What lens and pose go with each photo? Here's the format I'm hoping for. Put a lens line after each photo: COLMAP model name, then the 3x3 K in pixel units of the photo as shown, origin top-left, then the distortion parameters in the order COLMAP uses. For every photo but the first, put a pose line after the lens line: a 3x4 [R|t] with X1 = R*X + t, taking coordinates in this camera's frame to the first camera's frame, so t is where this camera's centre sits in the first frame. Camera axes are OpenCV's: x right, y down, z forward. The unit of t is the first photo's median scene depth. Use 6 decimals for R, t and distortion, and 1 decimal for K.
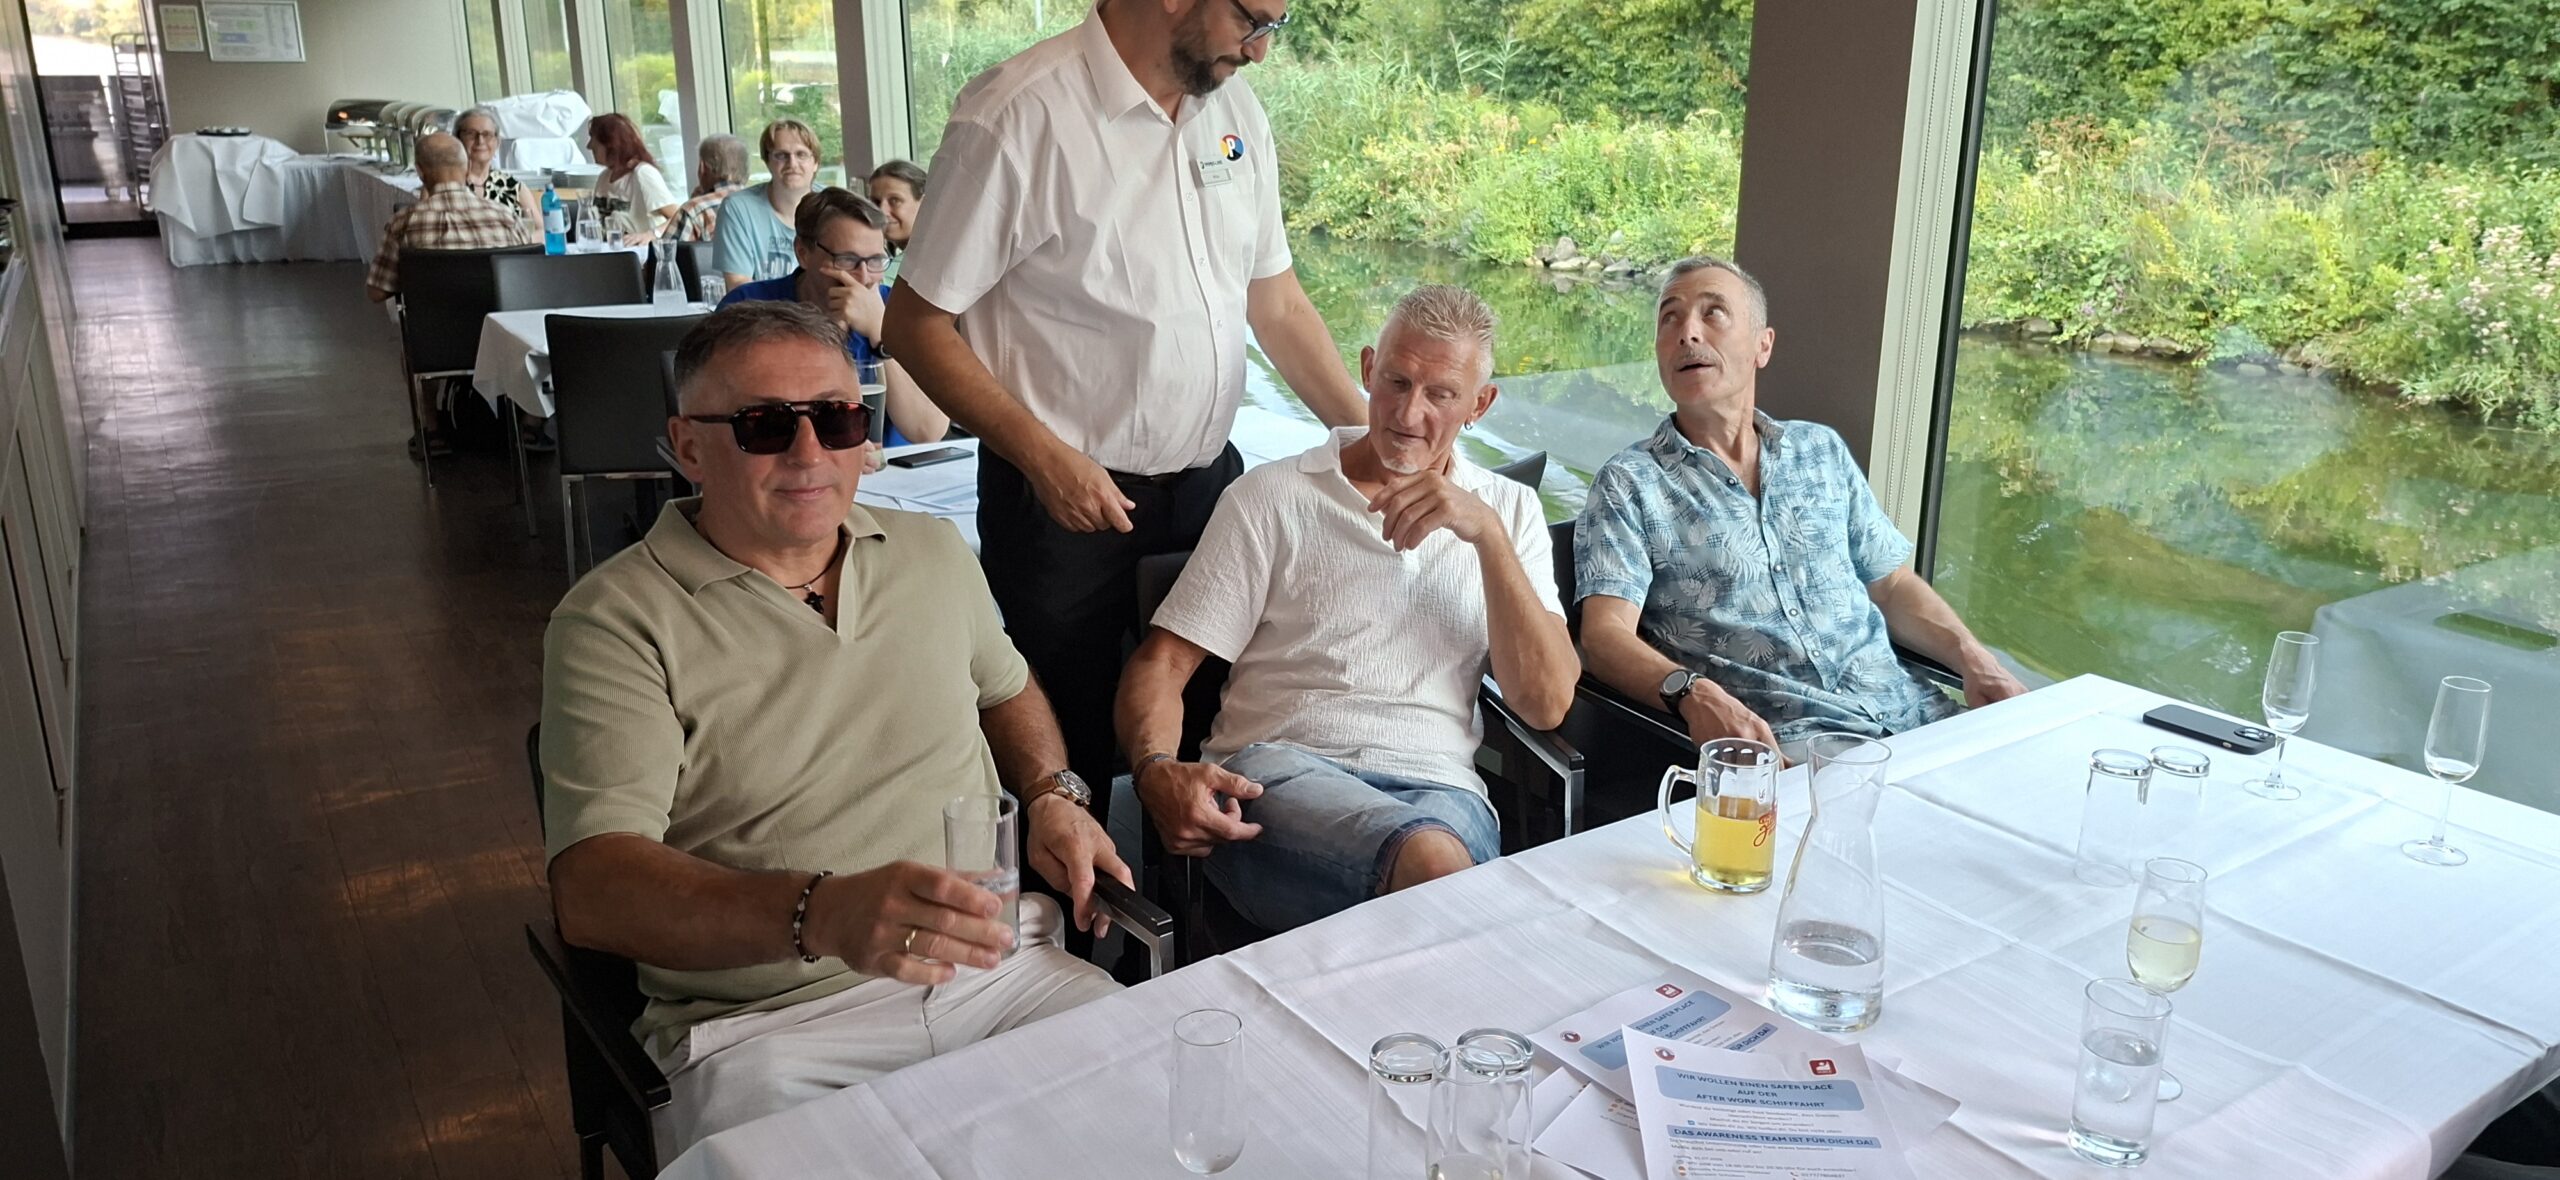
lens RADIAL K [[1713.3, 0, 1280.0], [0, 1713.3, 590.0], [0, 0, 1]] dist [-0.039015, -0.002924]
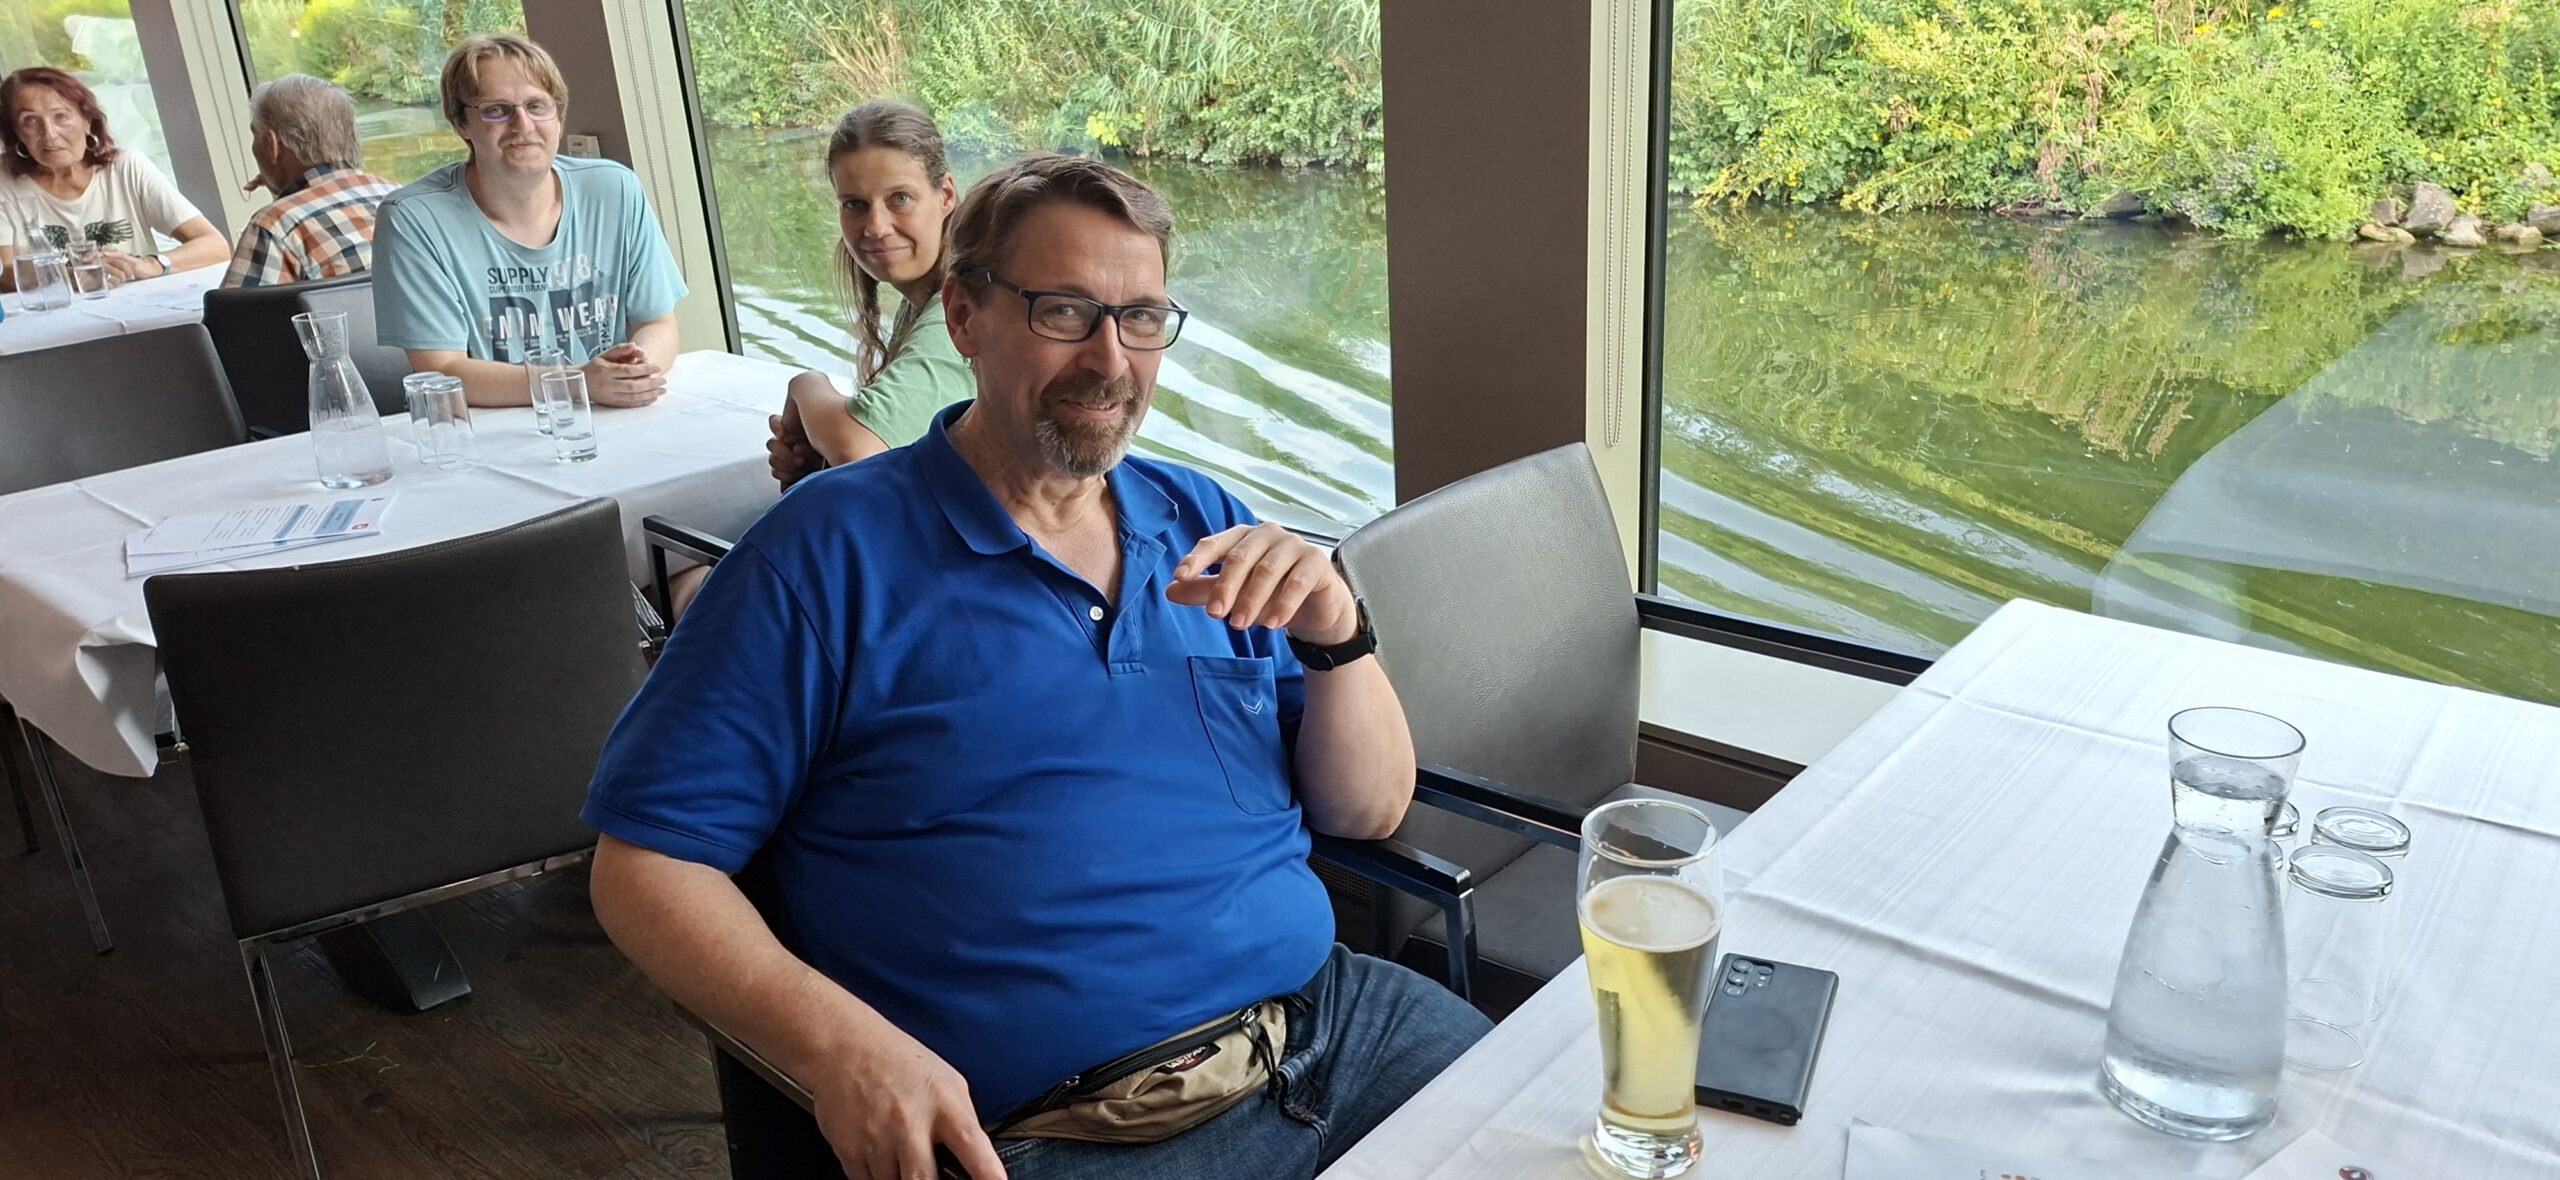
lens RADIAL K [[1713.3, 0, 1280.0], [0, 1713.3, 590.0], [0, 0, 1]] dist [-0.039015, -0.002924]
pose [[0.947843, -0.154544, 0.278765, -0.076227], [0.133382, 0.986647, 0.093467, -0.042394], [-0.289487, -0.051410, 0.955800, 0.144011]]
